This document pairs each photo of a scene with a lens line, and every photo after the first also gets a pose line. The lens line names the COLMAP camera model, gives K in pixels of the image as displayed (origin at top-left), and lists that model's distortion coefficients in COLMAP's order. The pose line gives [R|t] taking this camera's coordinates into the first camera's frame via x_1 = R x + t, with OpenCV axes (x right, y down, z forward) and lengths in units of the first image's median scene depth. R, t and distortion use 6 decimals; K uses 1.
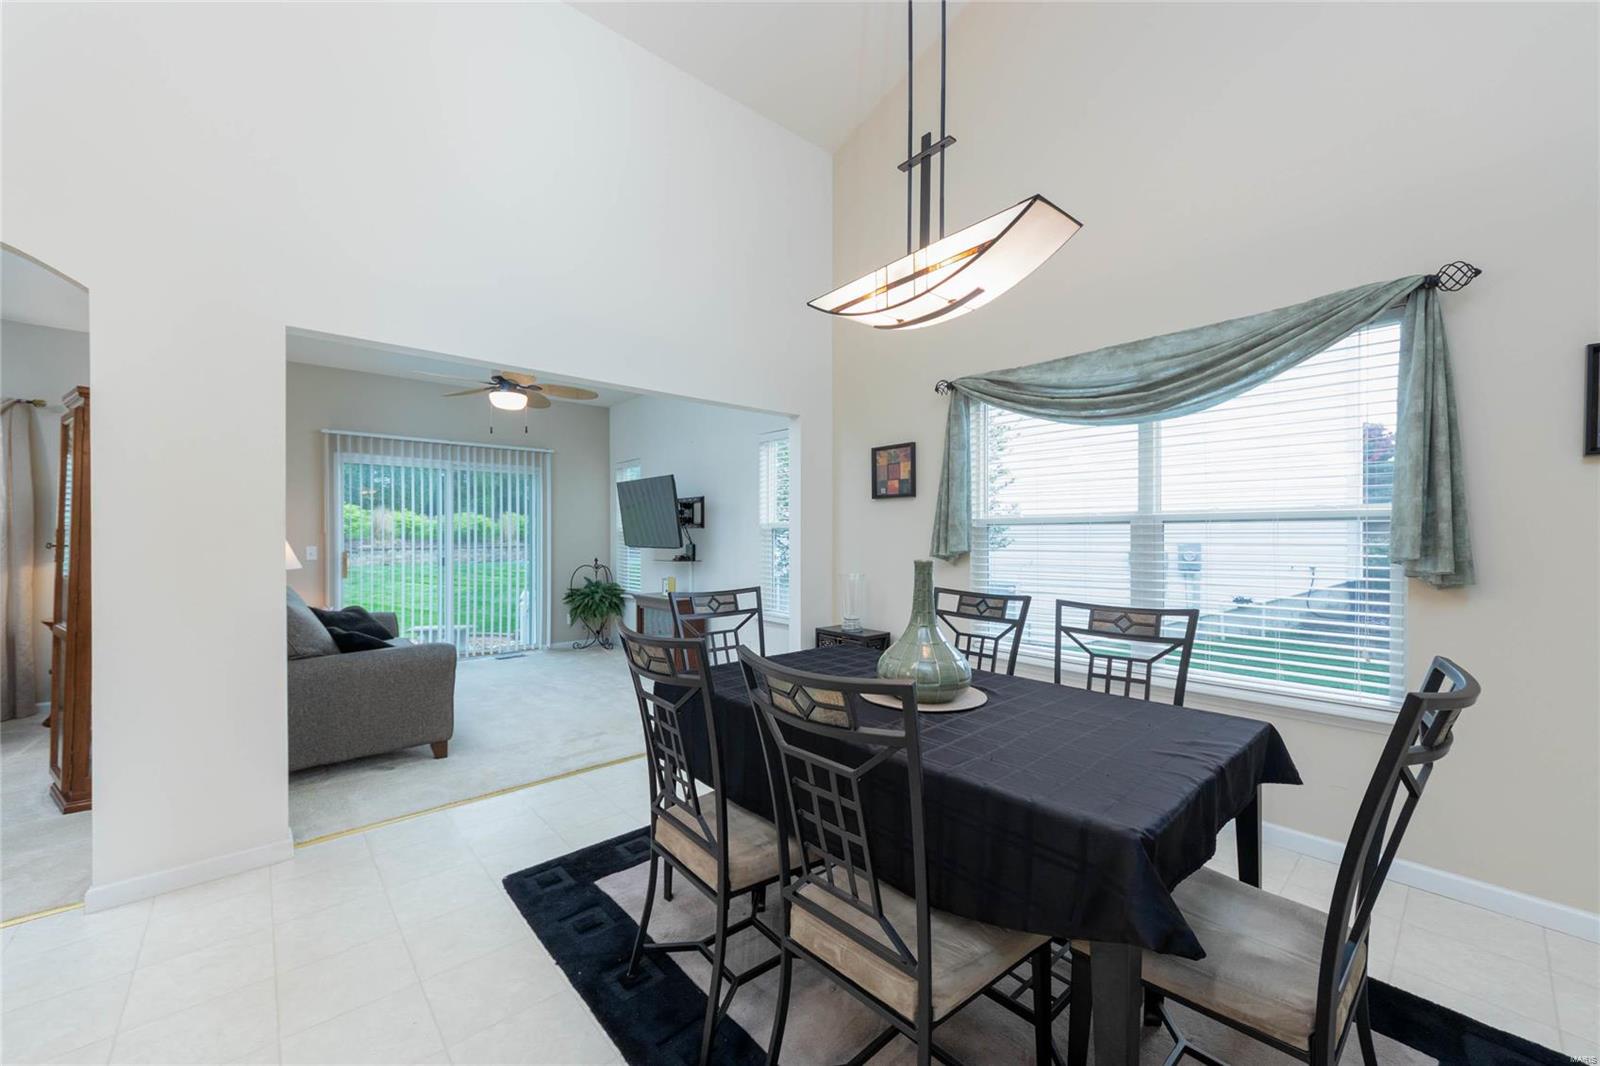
lens RADIAL K [[616.6, 0, 799.5], [0, 616.6, 537.8], [0, 0, 1]] dist [0.002216, -0.003521]
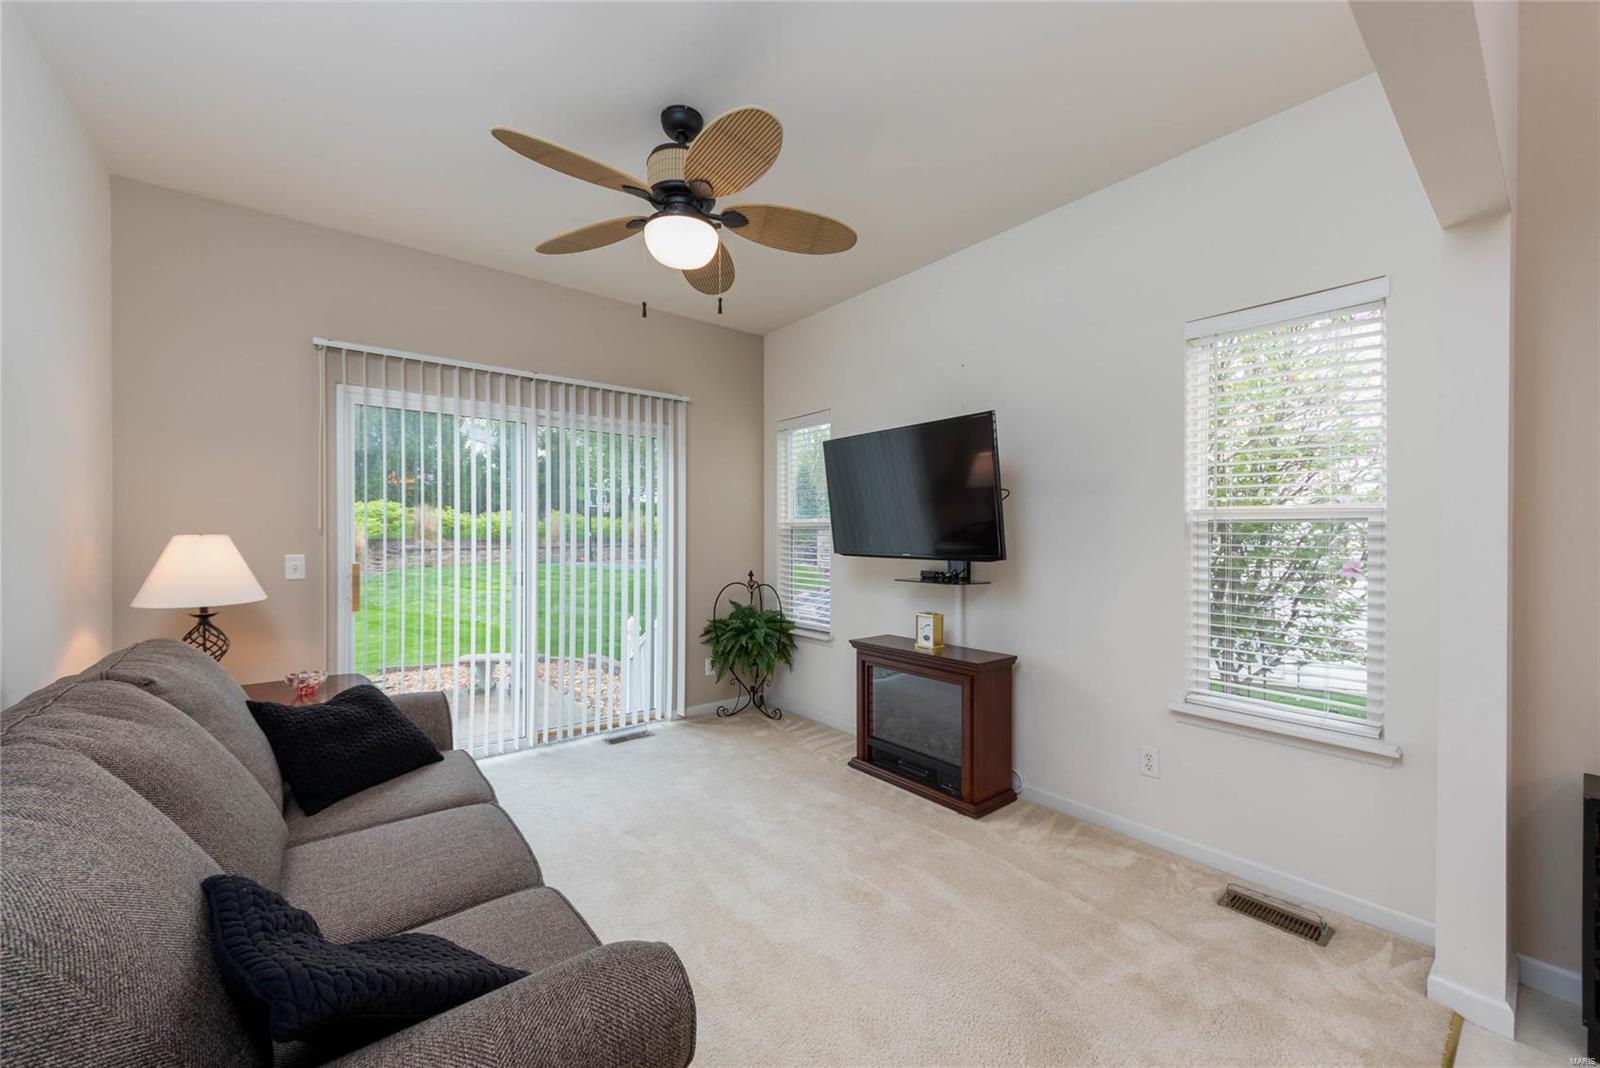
lens RADIAL K [[616.6, 0, 799.5], [0, 616.6, 538.8], [0, 0, 1]] dist [0.002216, -0.003521]
pose [[0.998731, 0.002687, -0.050300, -0.616167], [-0.002552, 0.999993, 0.002737, -0.005009], [0.050307, -0.002605, 0.998730, 0.924559]]
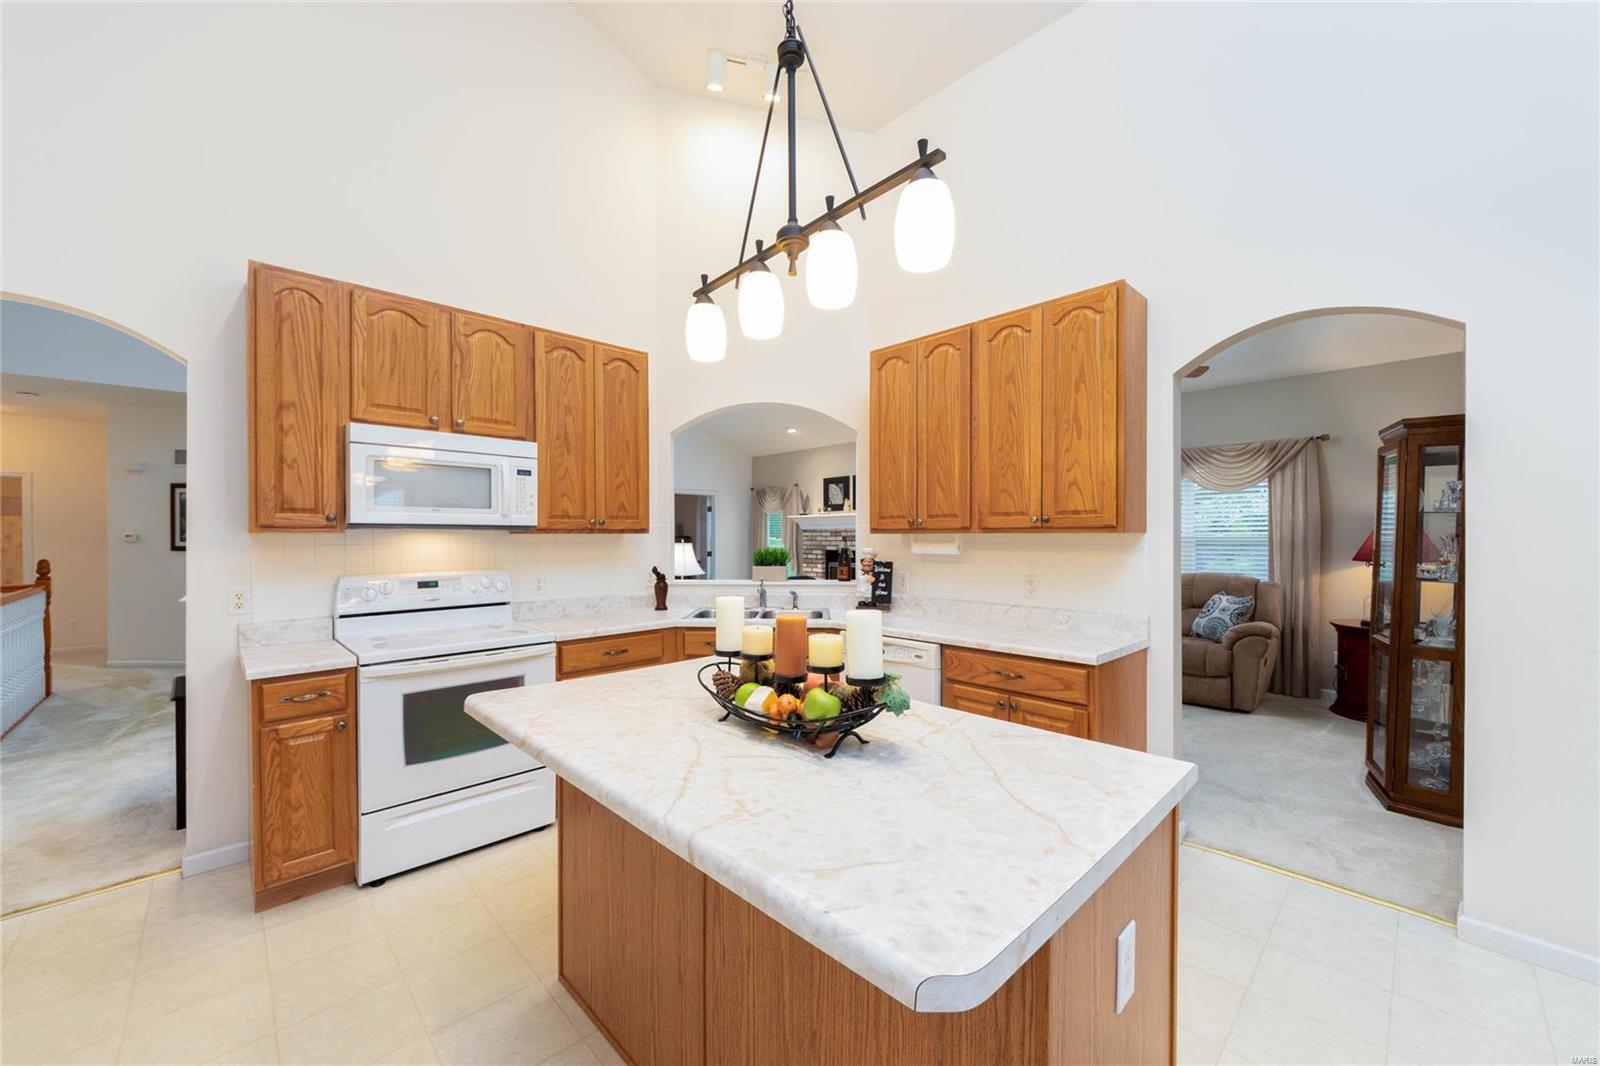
lens RADIAL K [[606.7, 0, 799.3], [0, 606.7, 538.7], [0, 0, 1]] dist [0.000670, -0.000069]
pose [[0.034741, 0.005214, -0.999383, -0.150003], [-0.002881, 0.999983, 0.005117, -0.039694], [0.999392, 0.002701, 0.034756, -0.095058]]
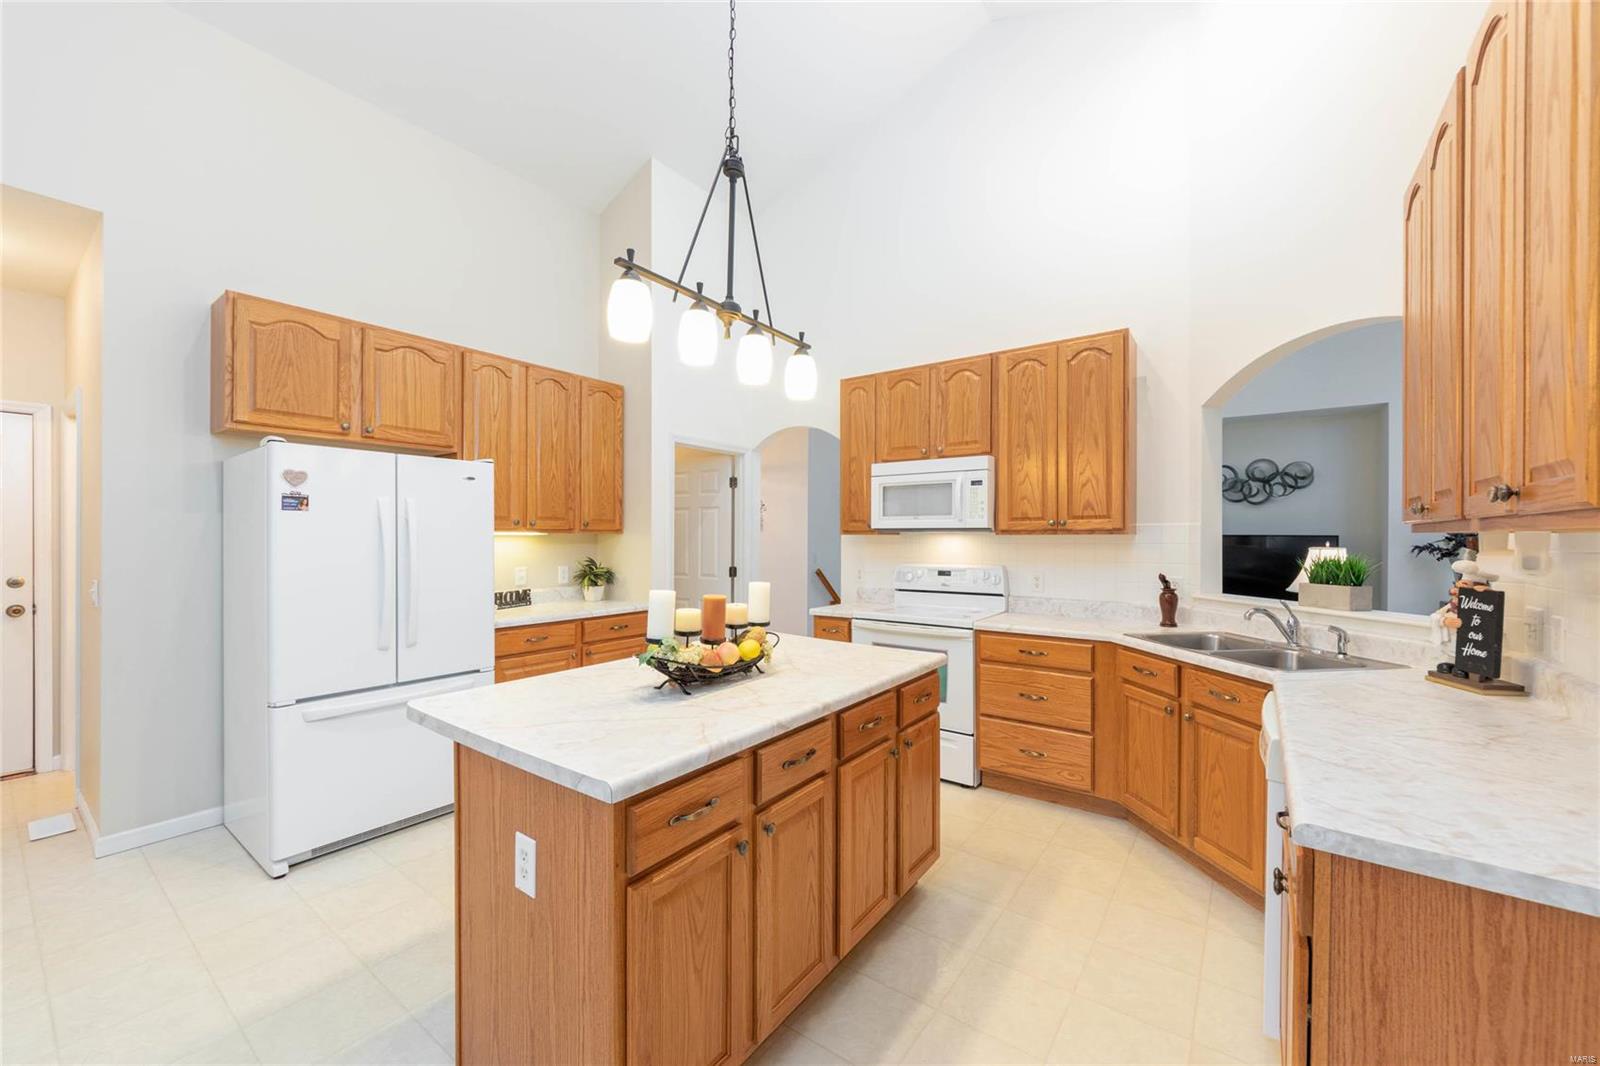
lens RADIAL K [[616.6, 0, 799.5], [0, 616.6, 537.8], [0, 0, 1]] dist [0.002216, -0.003521]
pose [[-0.980424, -0.000839, -0.196897, -0.625756], [-0.001640, 0.999991, 0.003905, -0.039813], [0.196892, 0.004151, -0.980416, 0.635479]]
